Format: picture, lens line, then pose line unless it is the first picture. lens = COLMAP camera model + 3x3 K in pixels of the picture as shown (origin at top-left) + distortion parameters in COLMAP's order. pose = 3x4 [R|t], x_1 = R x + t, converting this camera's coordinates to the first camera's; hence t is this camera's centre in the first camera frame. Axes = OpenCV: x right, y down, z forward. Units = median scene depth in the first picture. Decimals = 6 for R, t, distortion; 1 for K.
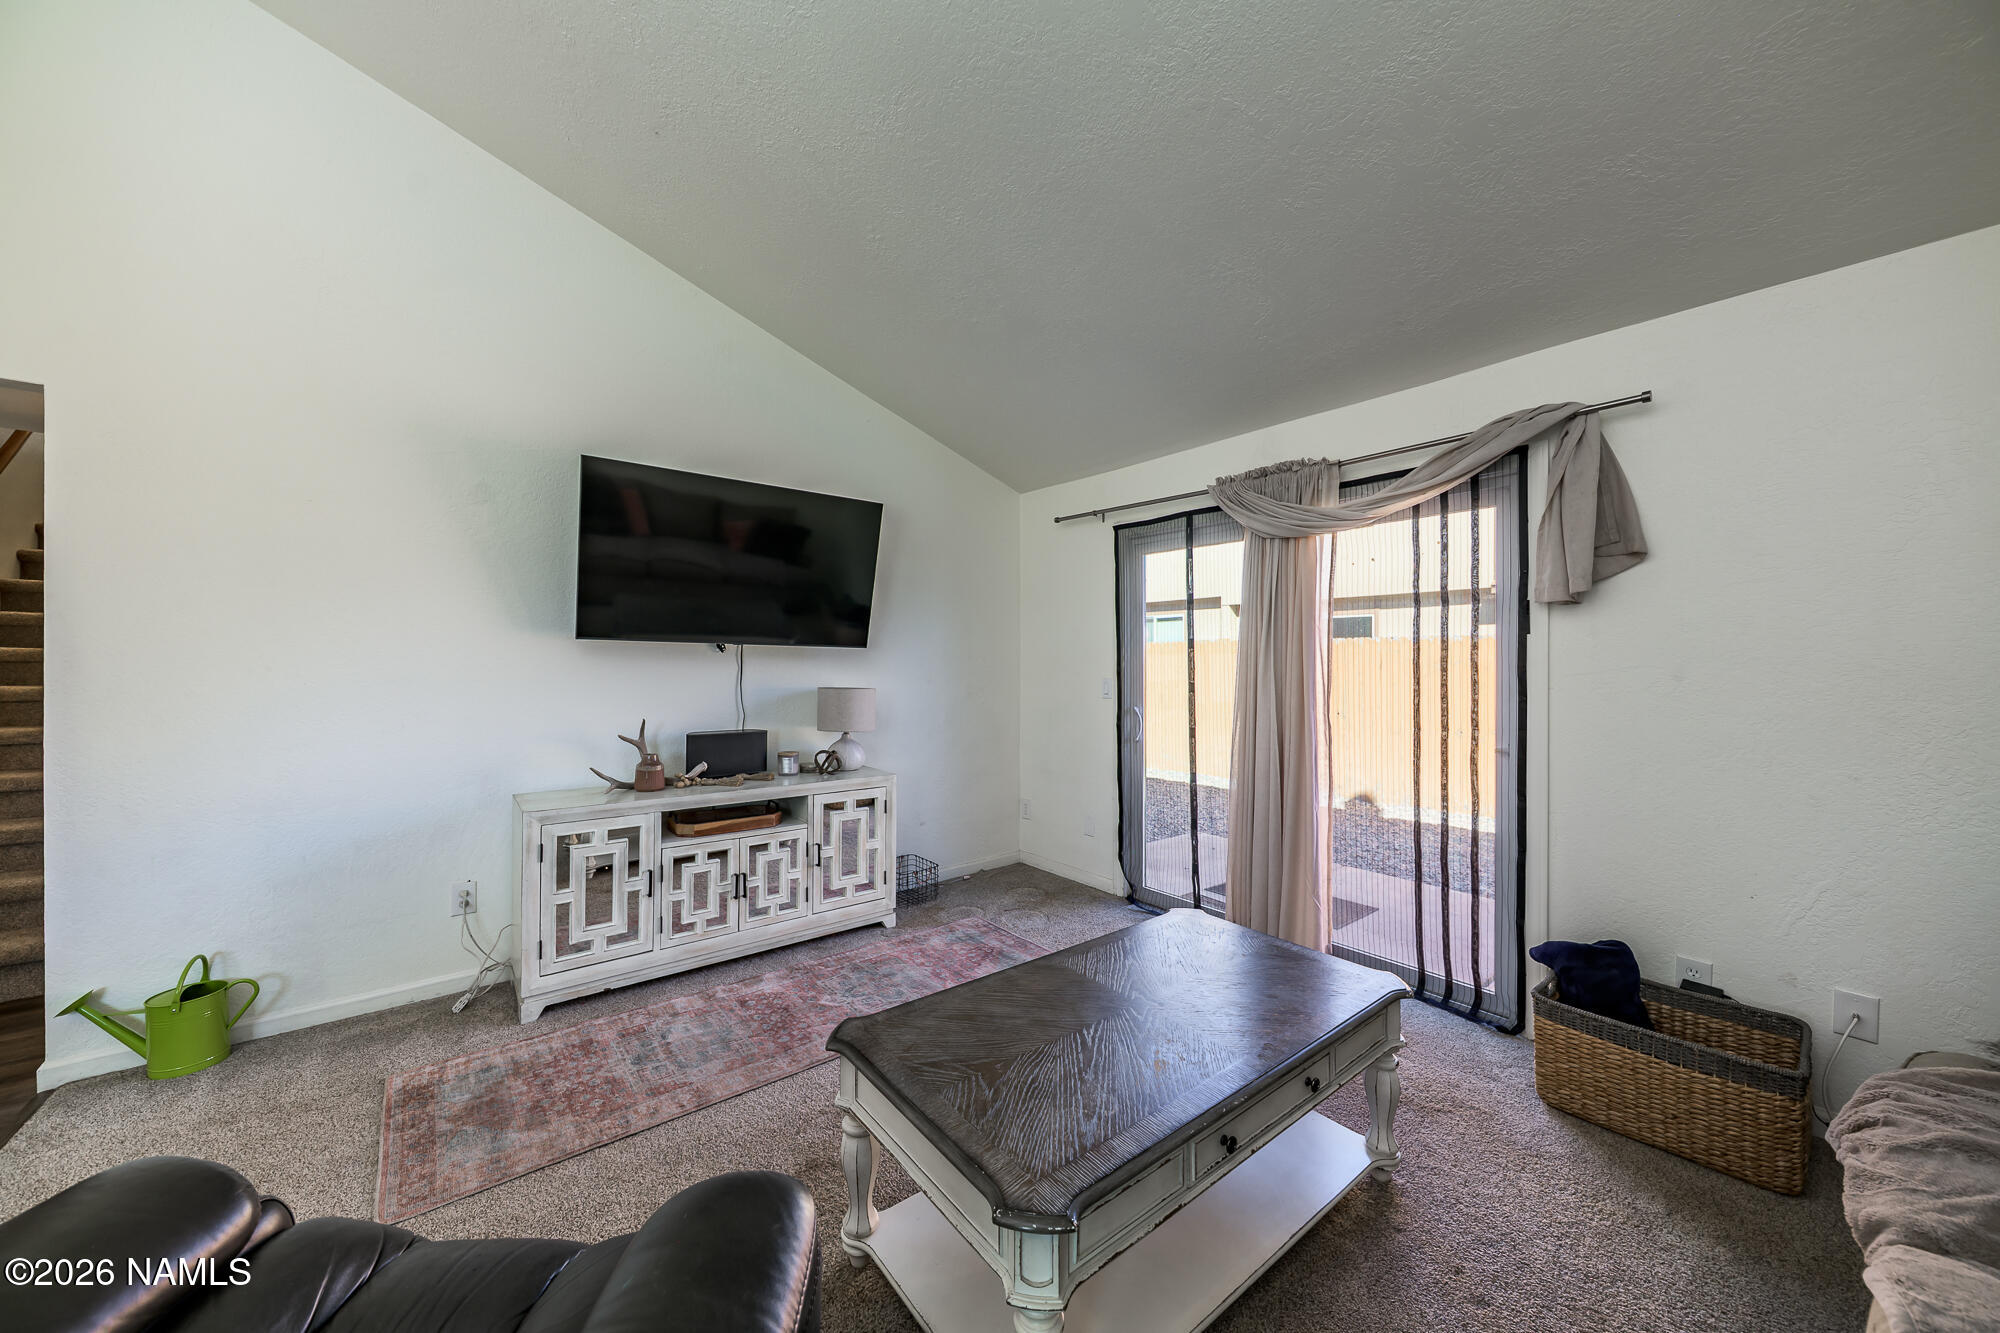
lens RADIAL K [[703.8, 0, 1007.6], [0, 703.8, 673.9], [0, 0, 1]] dist [0.012277, -0.004458]
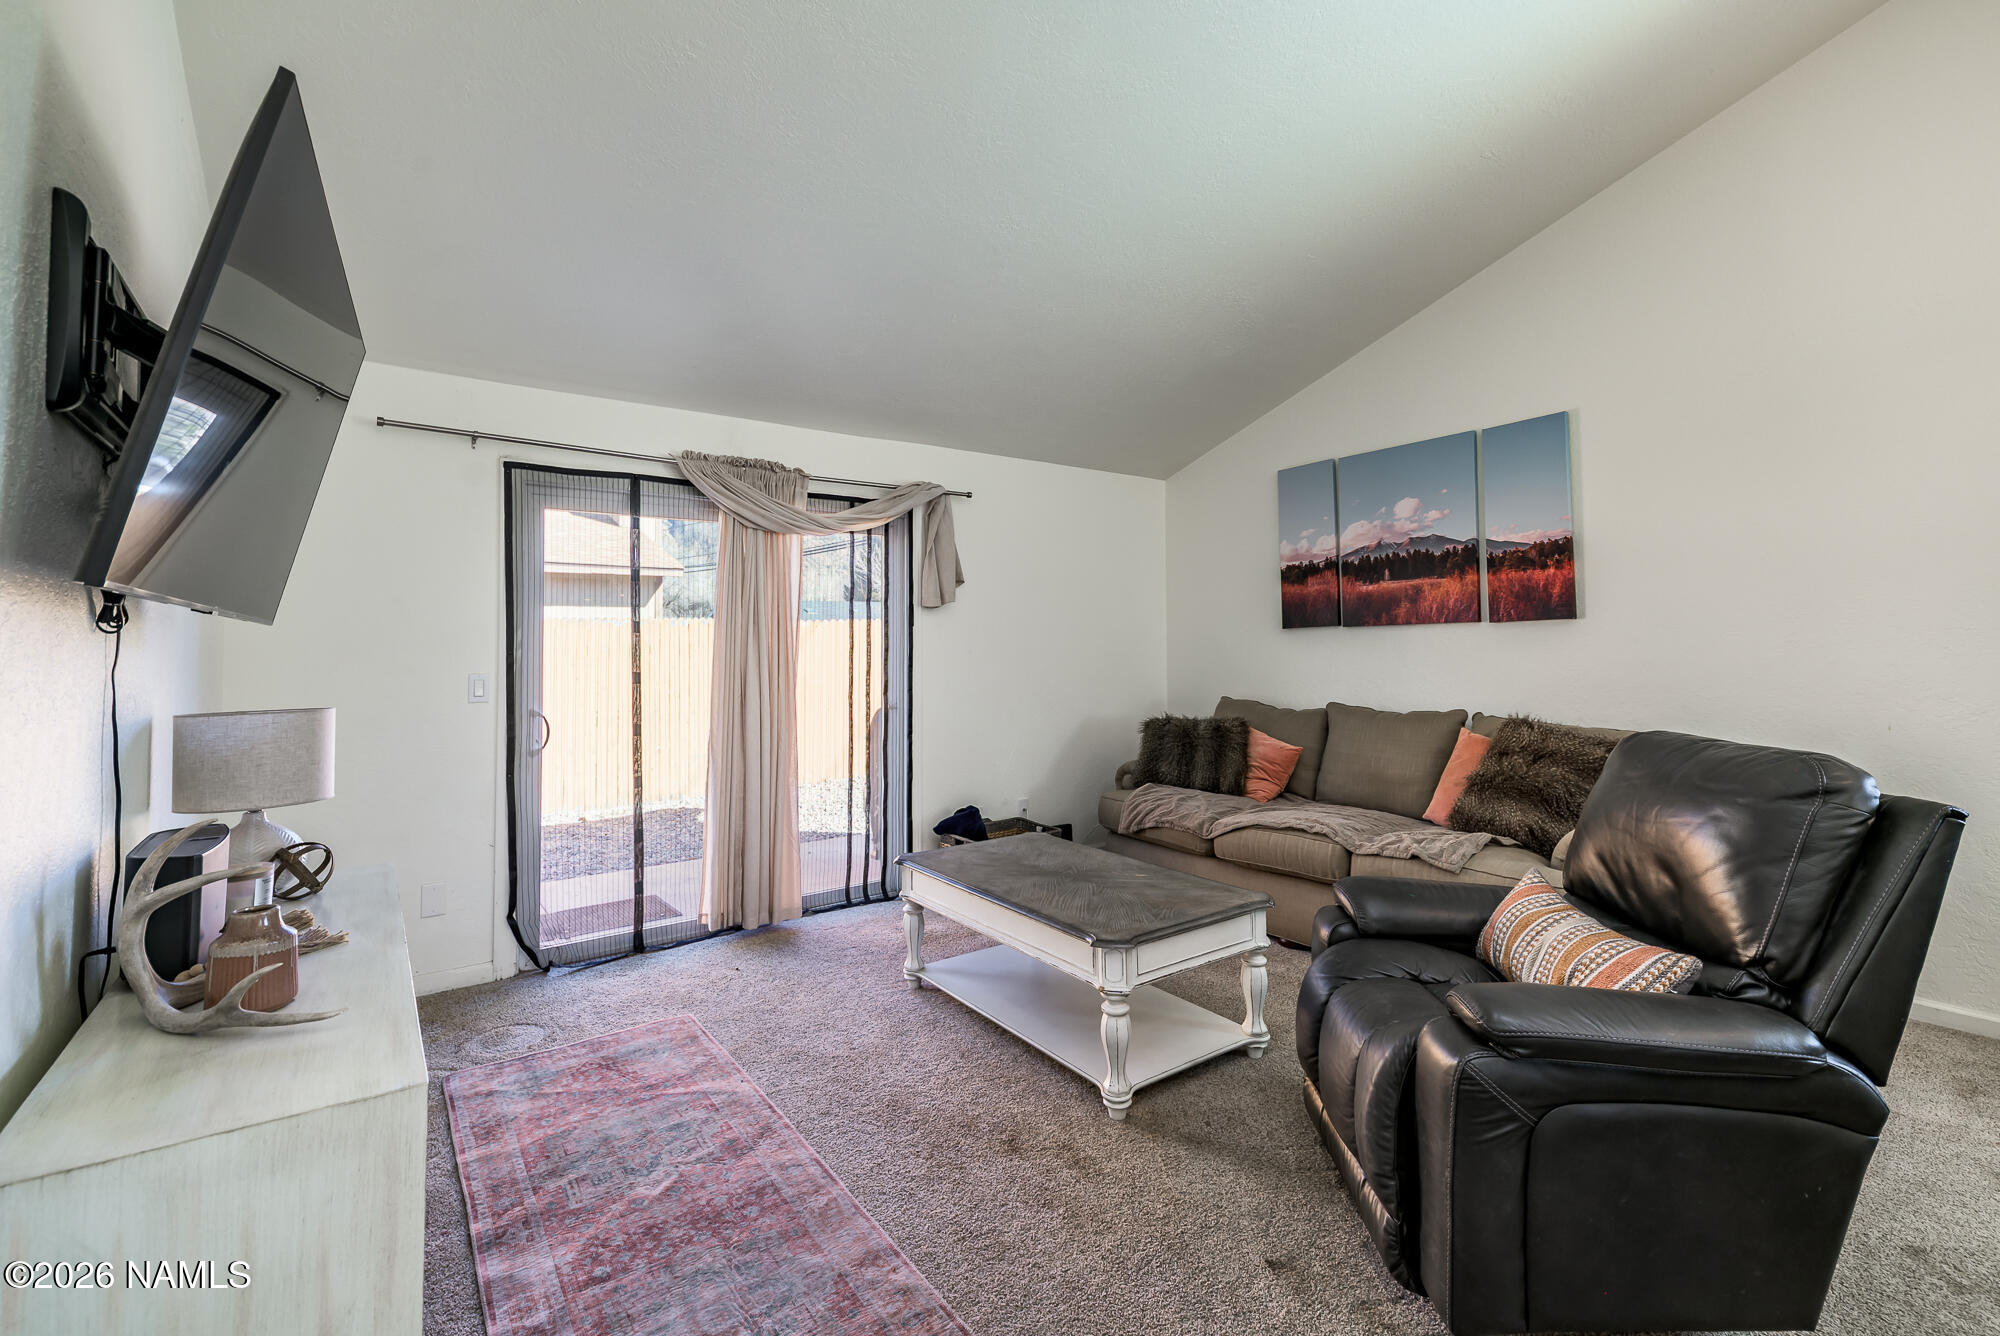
lens RADIAL K [[882.3, 0, 1024.2], [0, 882.3, 629.9], [0, 0, 1]] dist [0.000757, 0.000165]
pose [[0.039822, 0.007086, 0.999182, -0.914627], [0.025248, 0.999648, -0.008095, -0.020722], [-0.998888, 0.025549, 0.039629, 0.548551]]
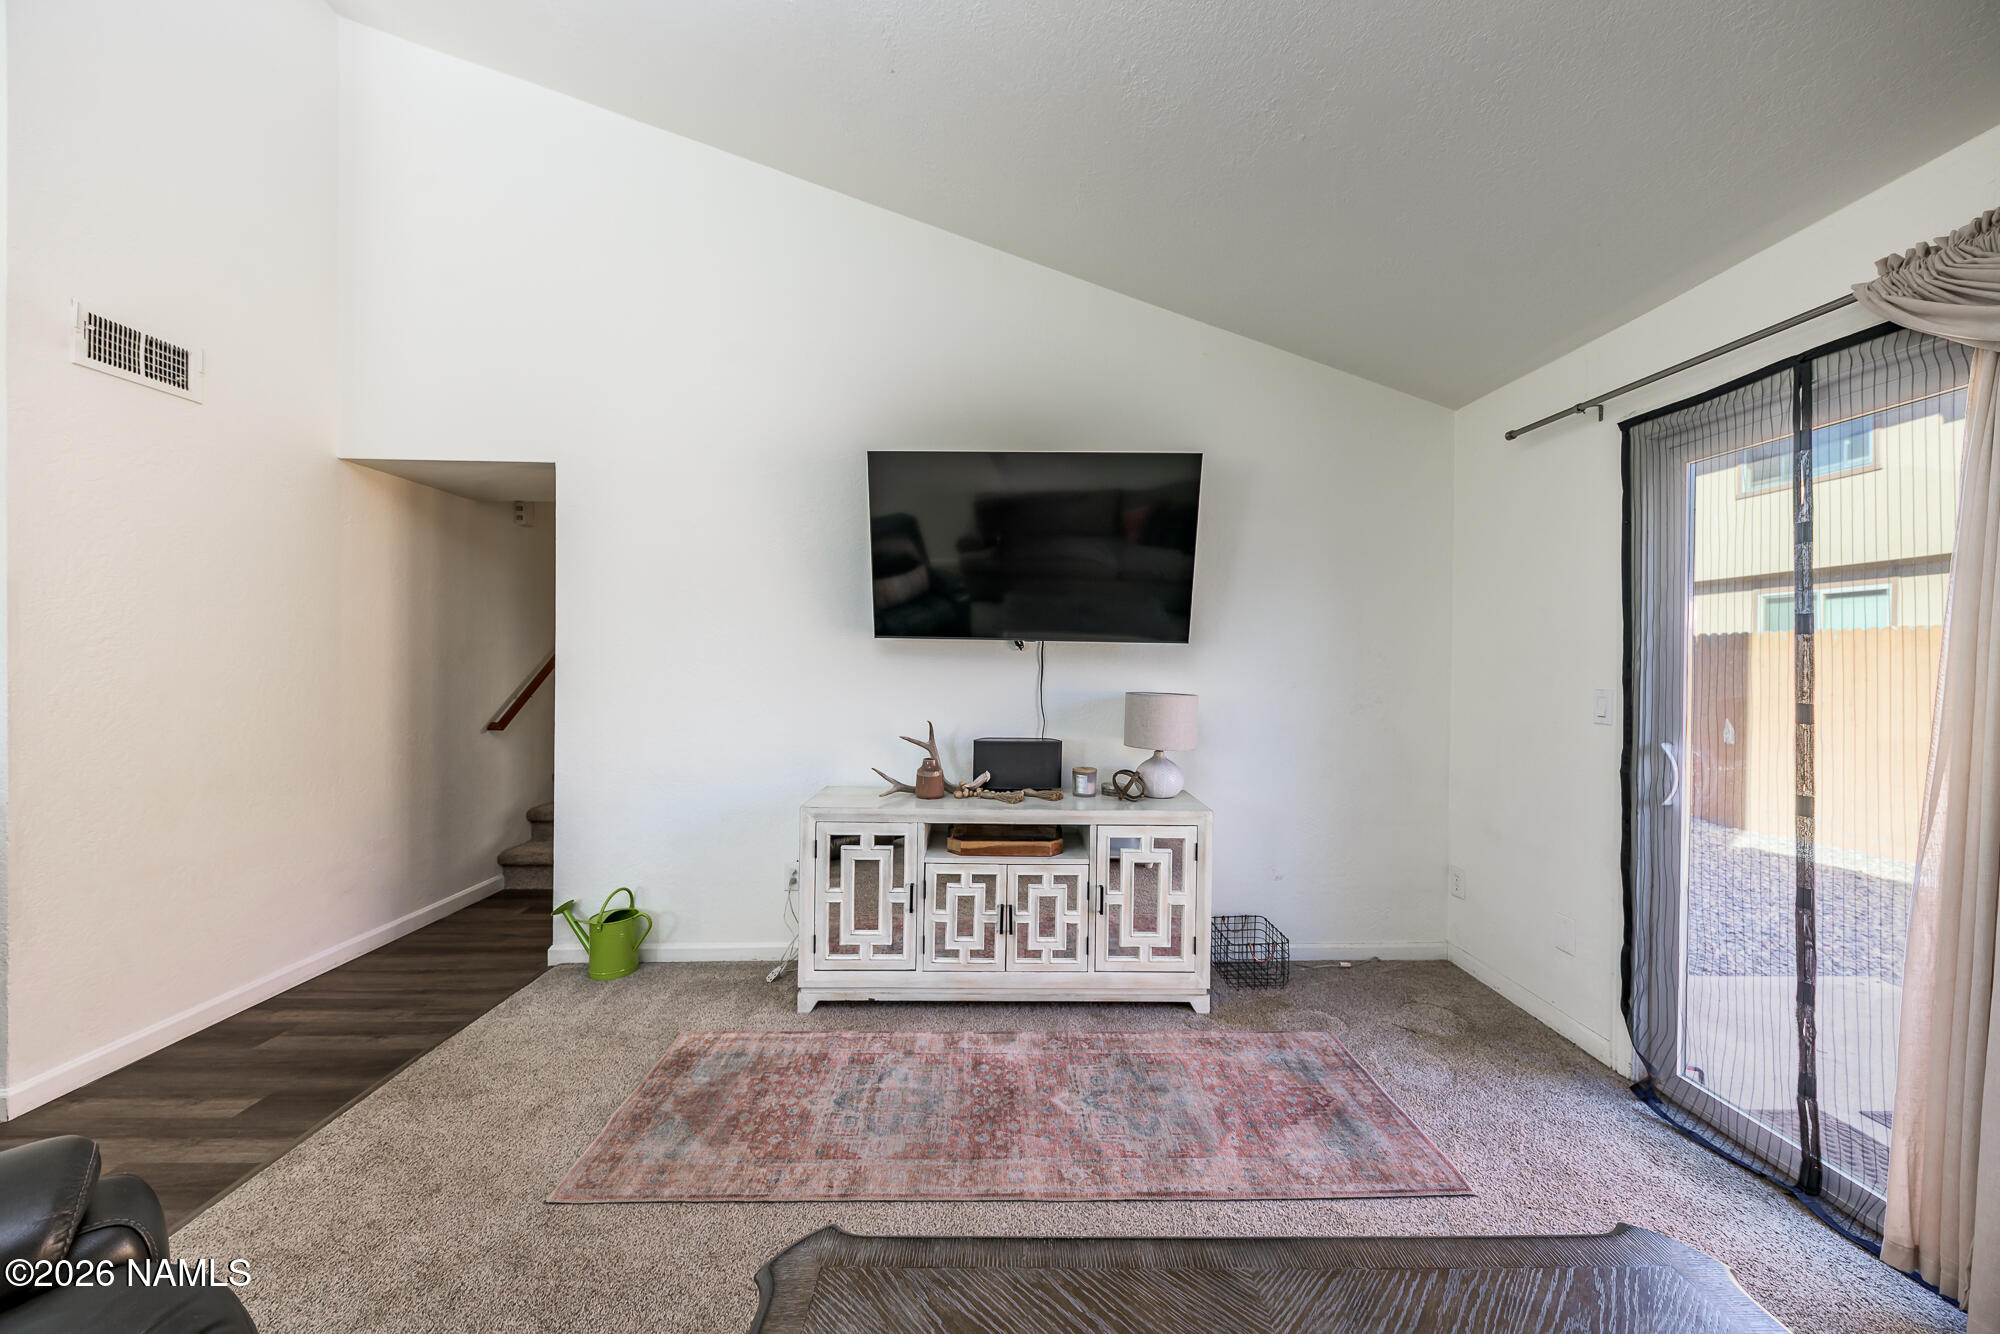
lens RADIAL K [[703.8, 0, 1007.6], [0, 703.8, 674.4], [0, 0, 1]] dist [0.012277, -0.004458]
pose [[0.788856, 0.014097, -0.614416, 0.146030], [-0.012436, 0.999898, 0.006975, -0.006321], [0.614452, 0.002139, 0.788951, 0.310355]]
